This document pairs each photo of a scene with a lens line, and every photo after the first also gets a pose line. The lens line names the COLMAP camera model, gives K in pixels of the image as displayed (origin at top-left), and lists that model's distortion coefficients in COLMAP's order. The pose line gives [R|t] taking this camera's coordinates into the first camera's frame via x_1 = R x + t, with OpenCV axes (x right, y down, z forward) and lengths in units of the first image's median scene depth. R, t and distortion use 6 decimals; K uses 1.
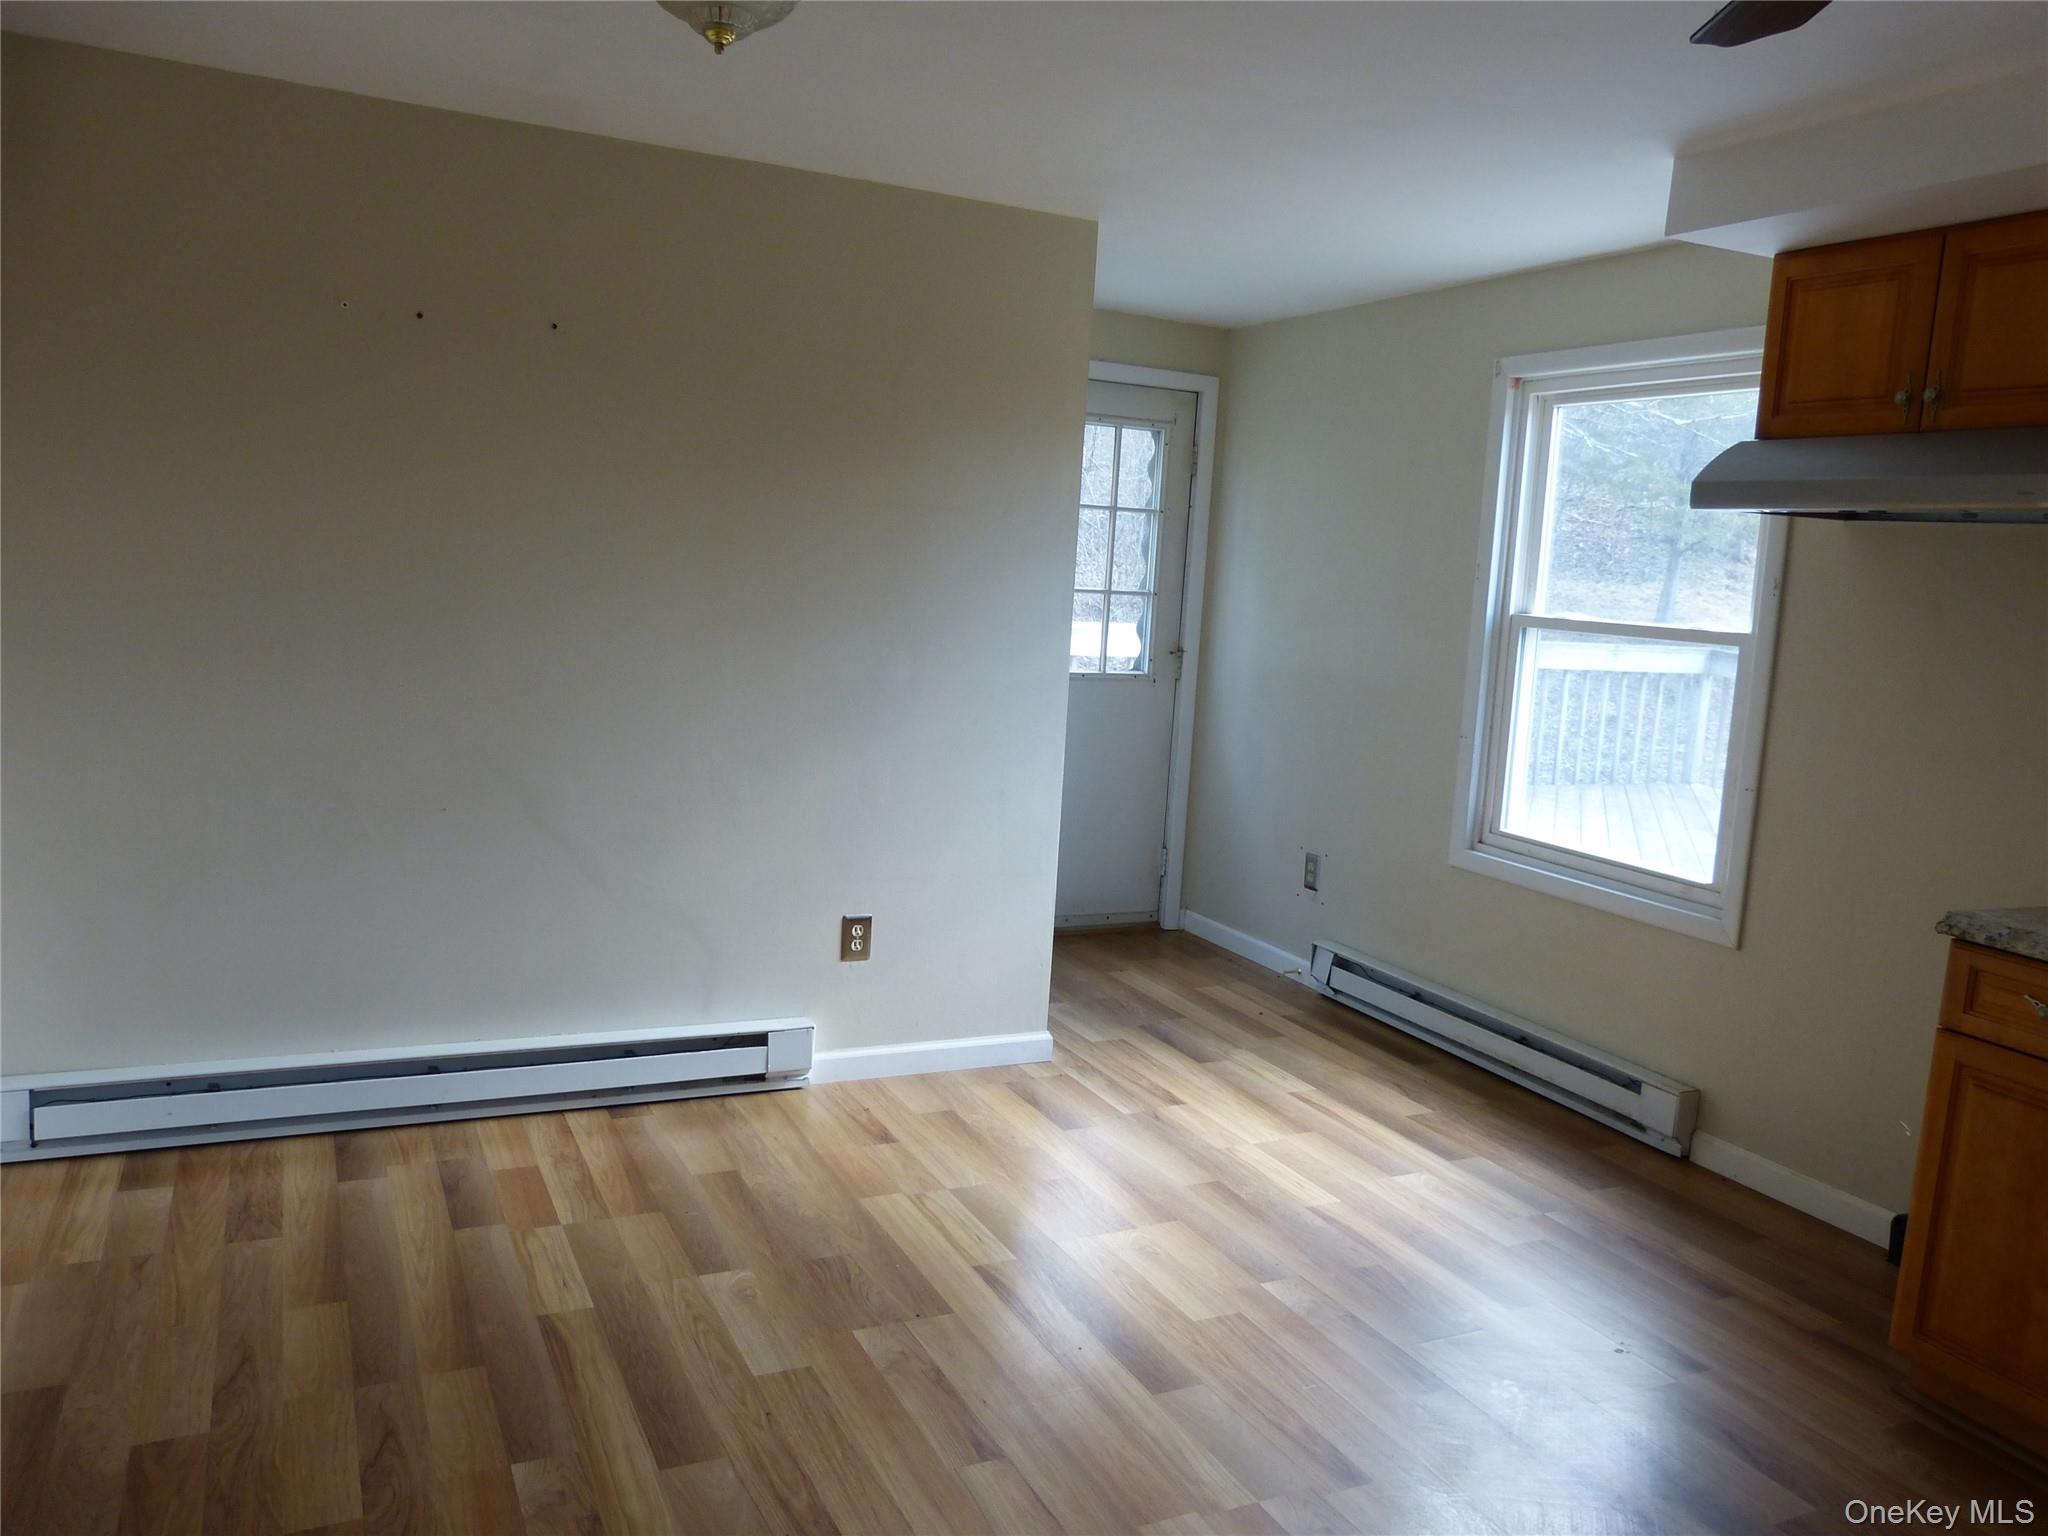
lens RADIAL K [[1621.6, 0, 1031.1], [0, 1621.6, 765.0], [0, 0, 1]] dist [-0.002587, 0.001930]
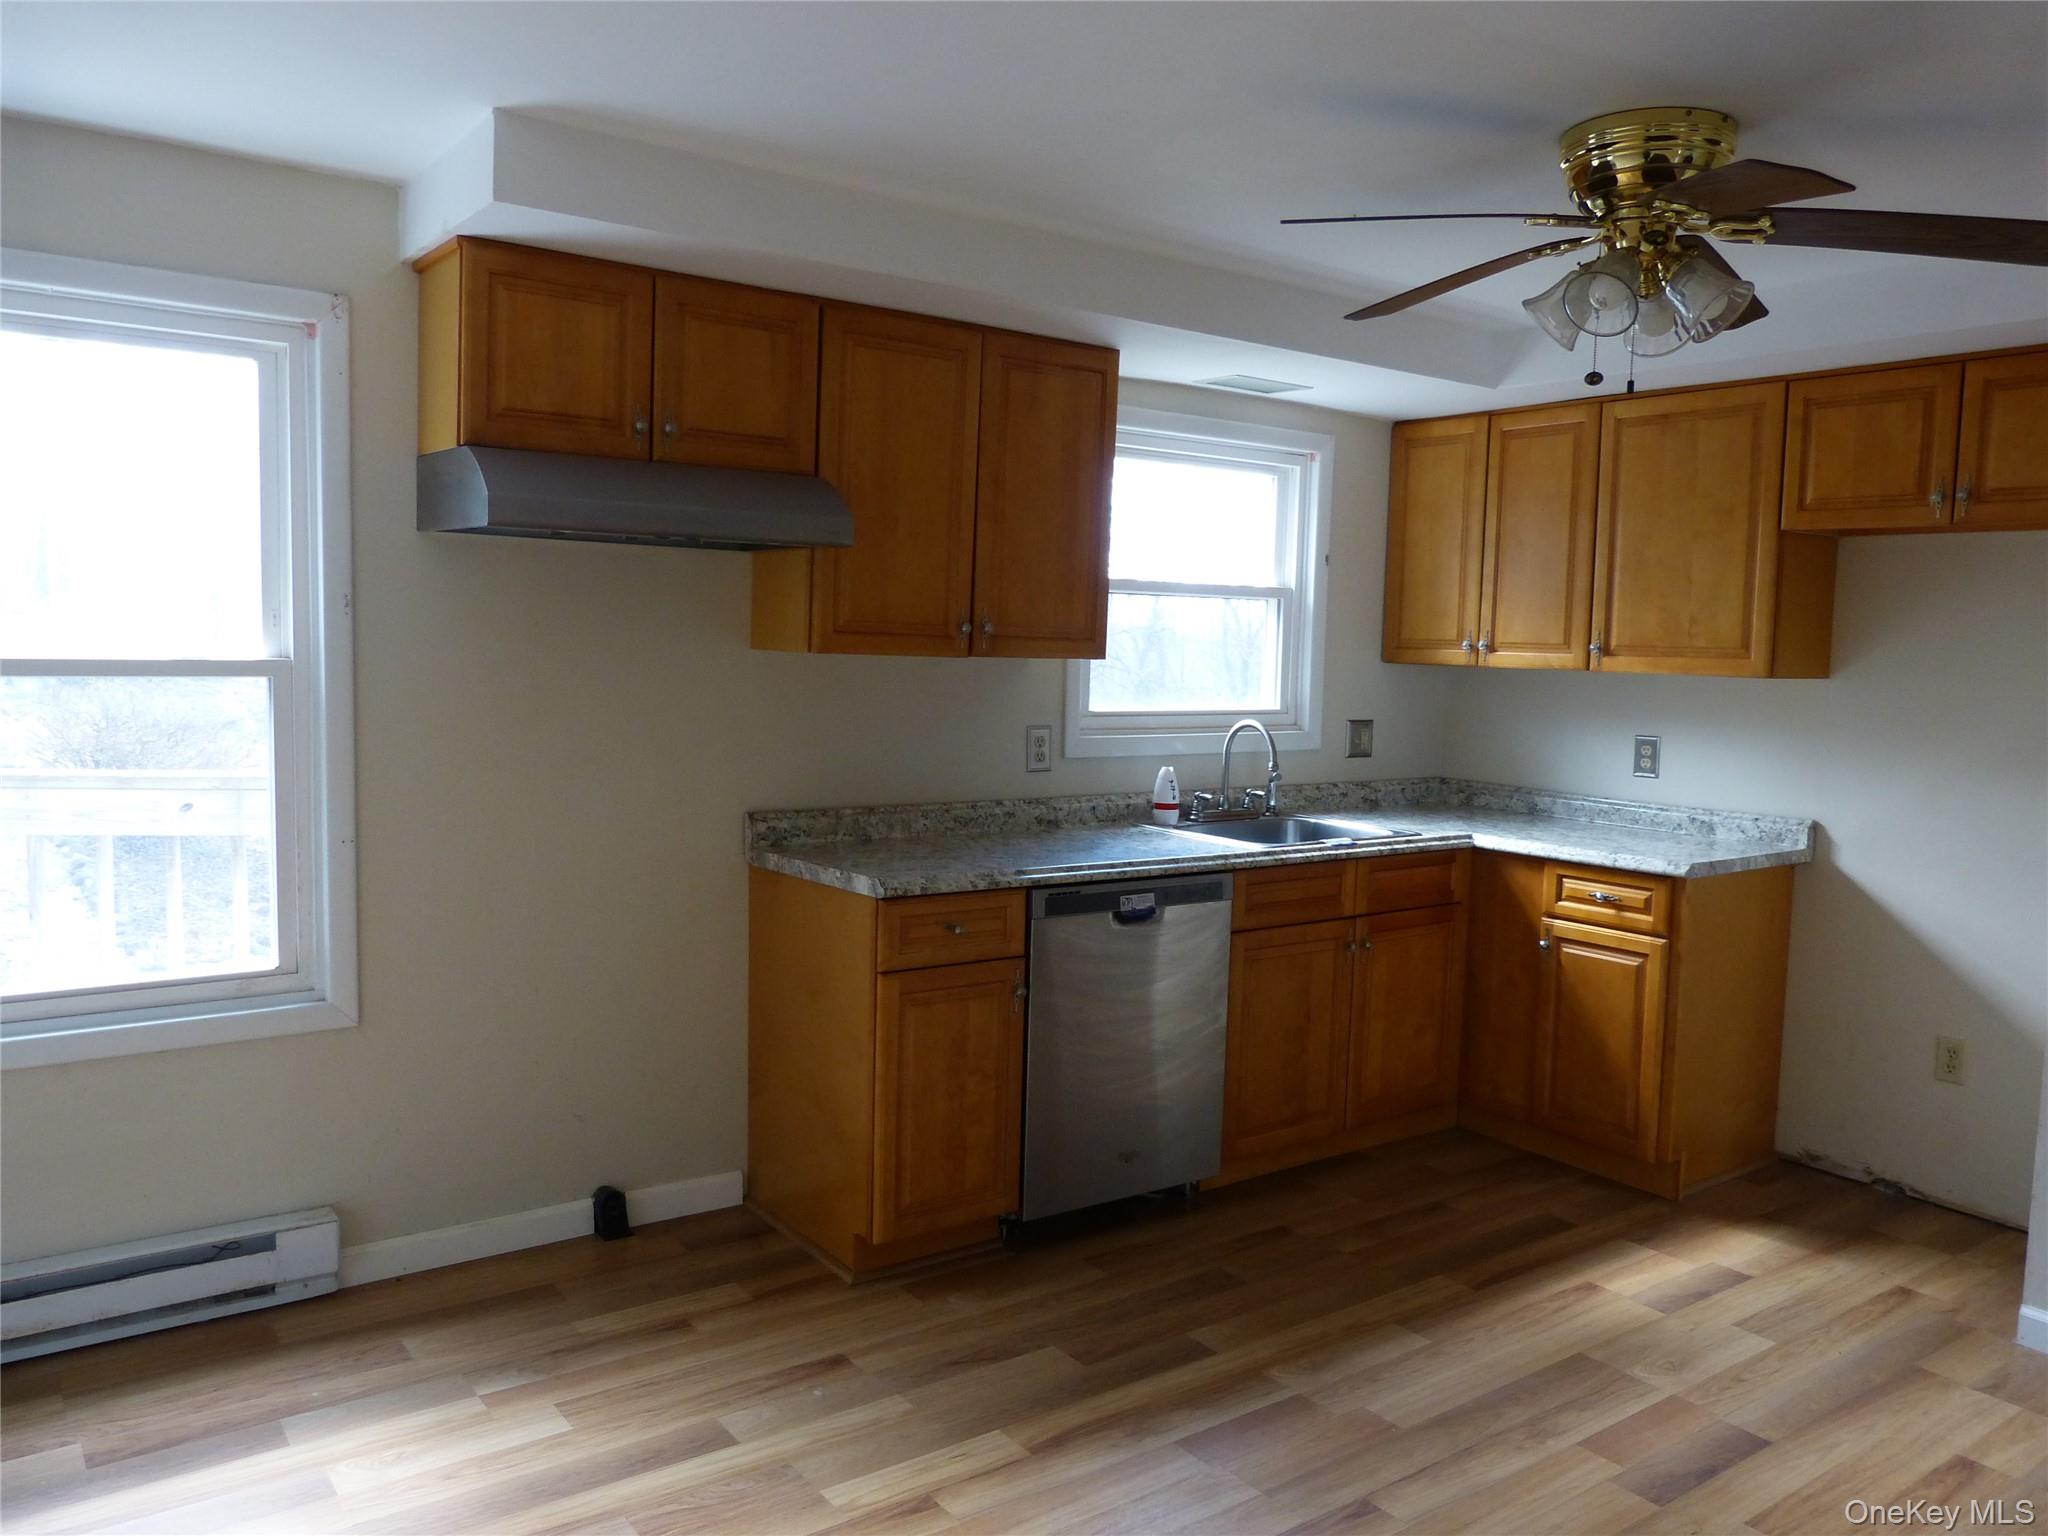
lens RADIAL K [[1621.6, 0, 1031.1], [0, 1621.6, 765.0], [0, 0, 1]] dist [-0.002587, 0.001930]
pose [[-0.200416, -0.155449, 0.967300, -0.442239], [0.085639, 0.980773, 0.175358, -0.140797], [-0.975961, 0.117983, -0.183250, 0.784013]]
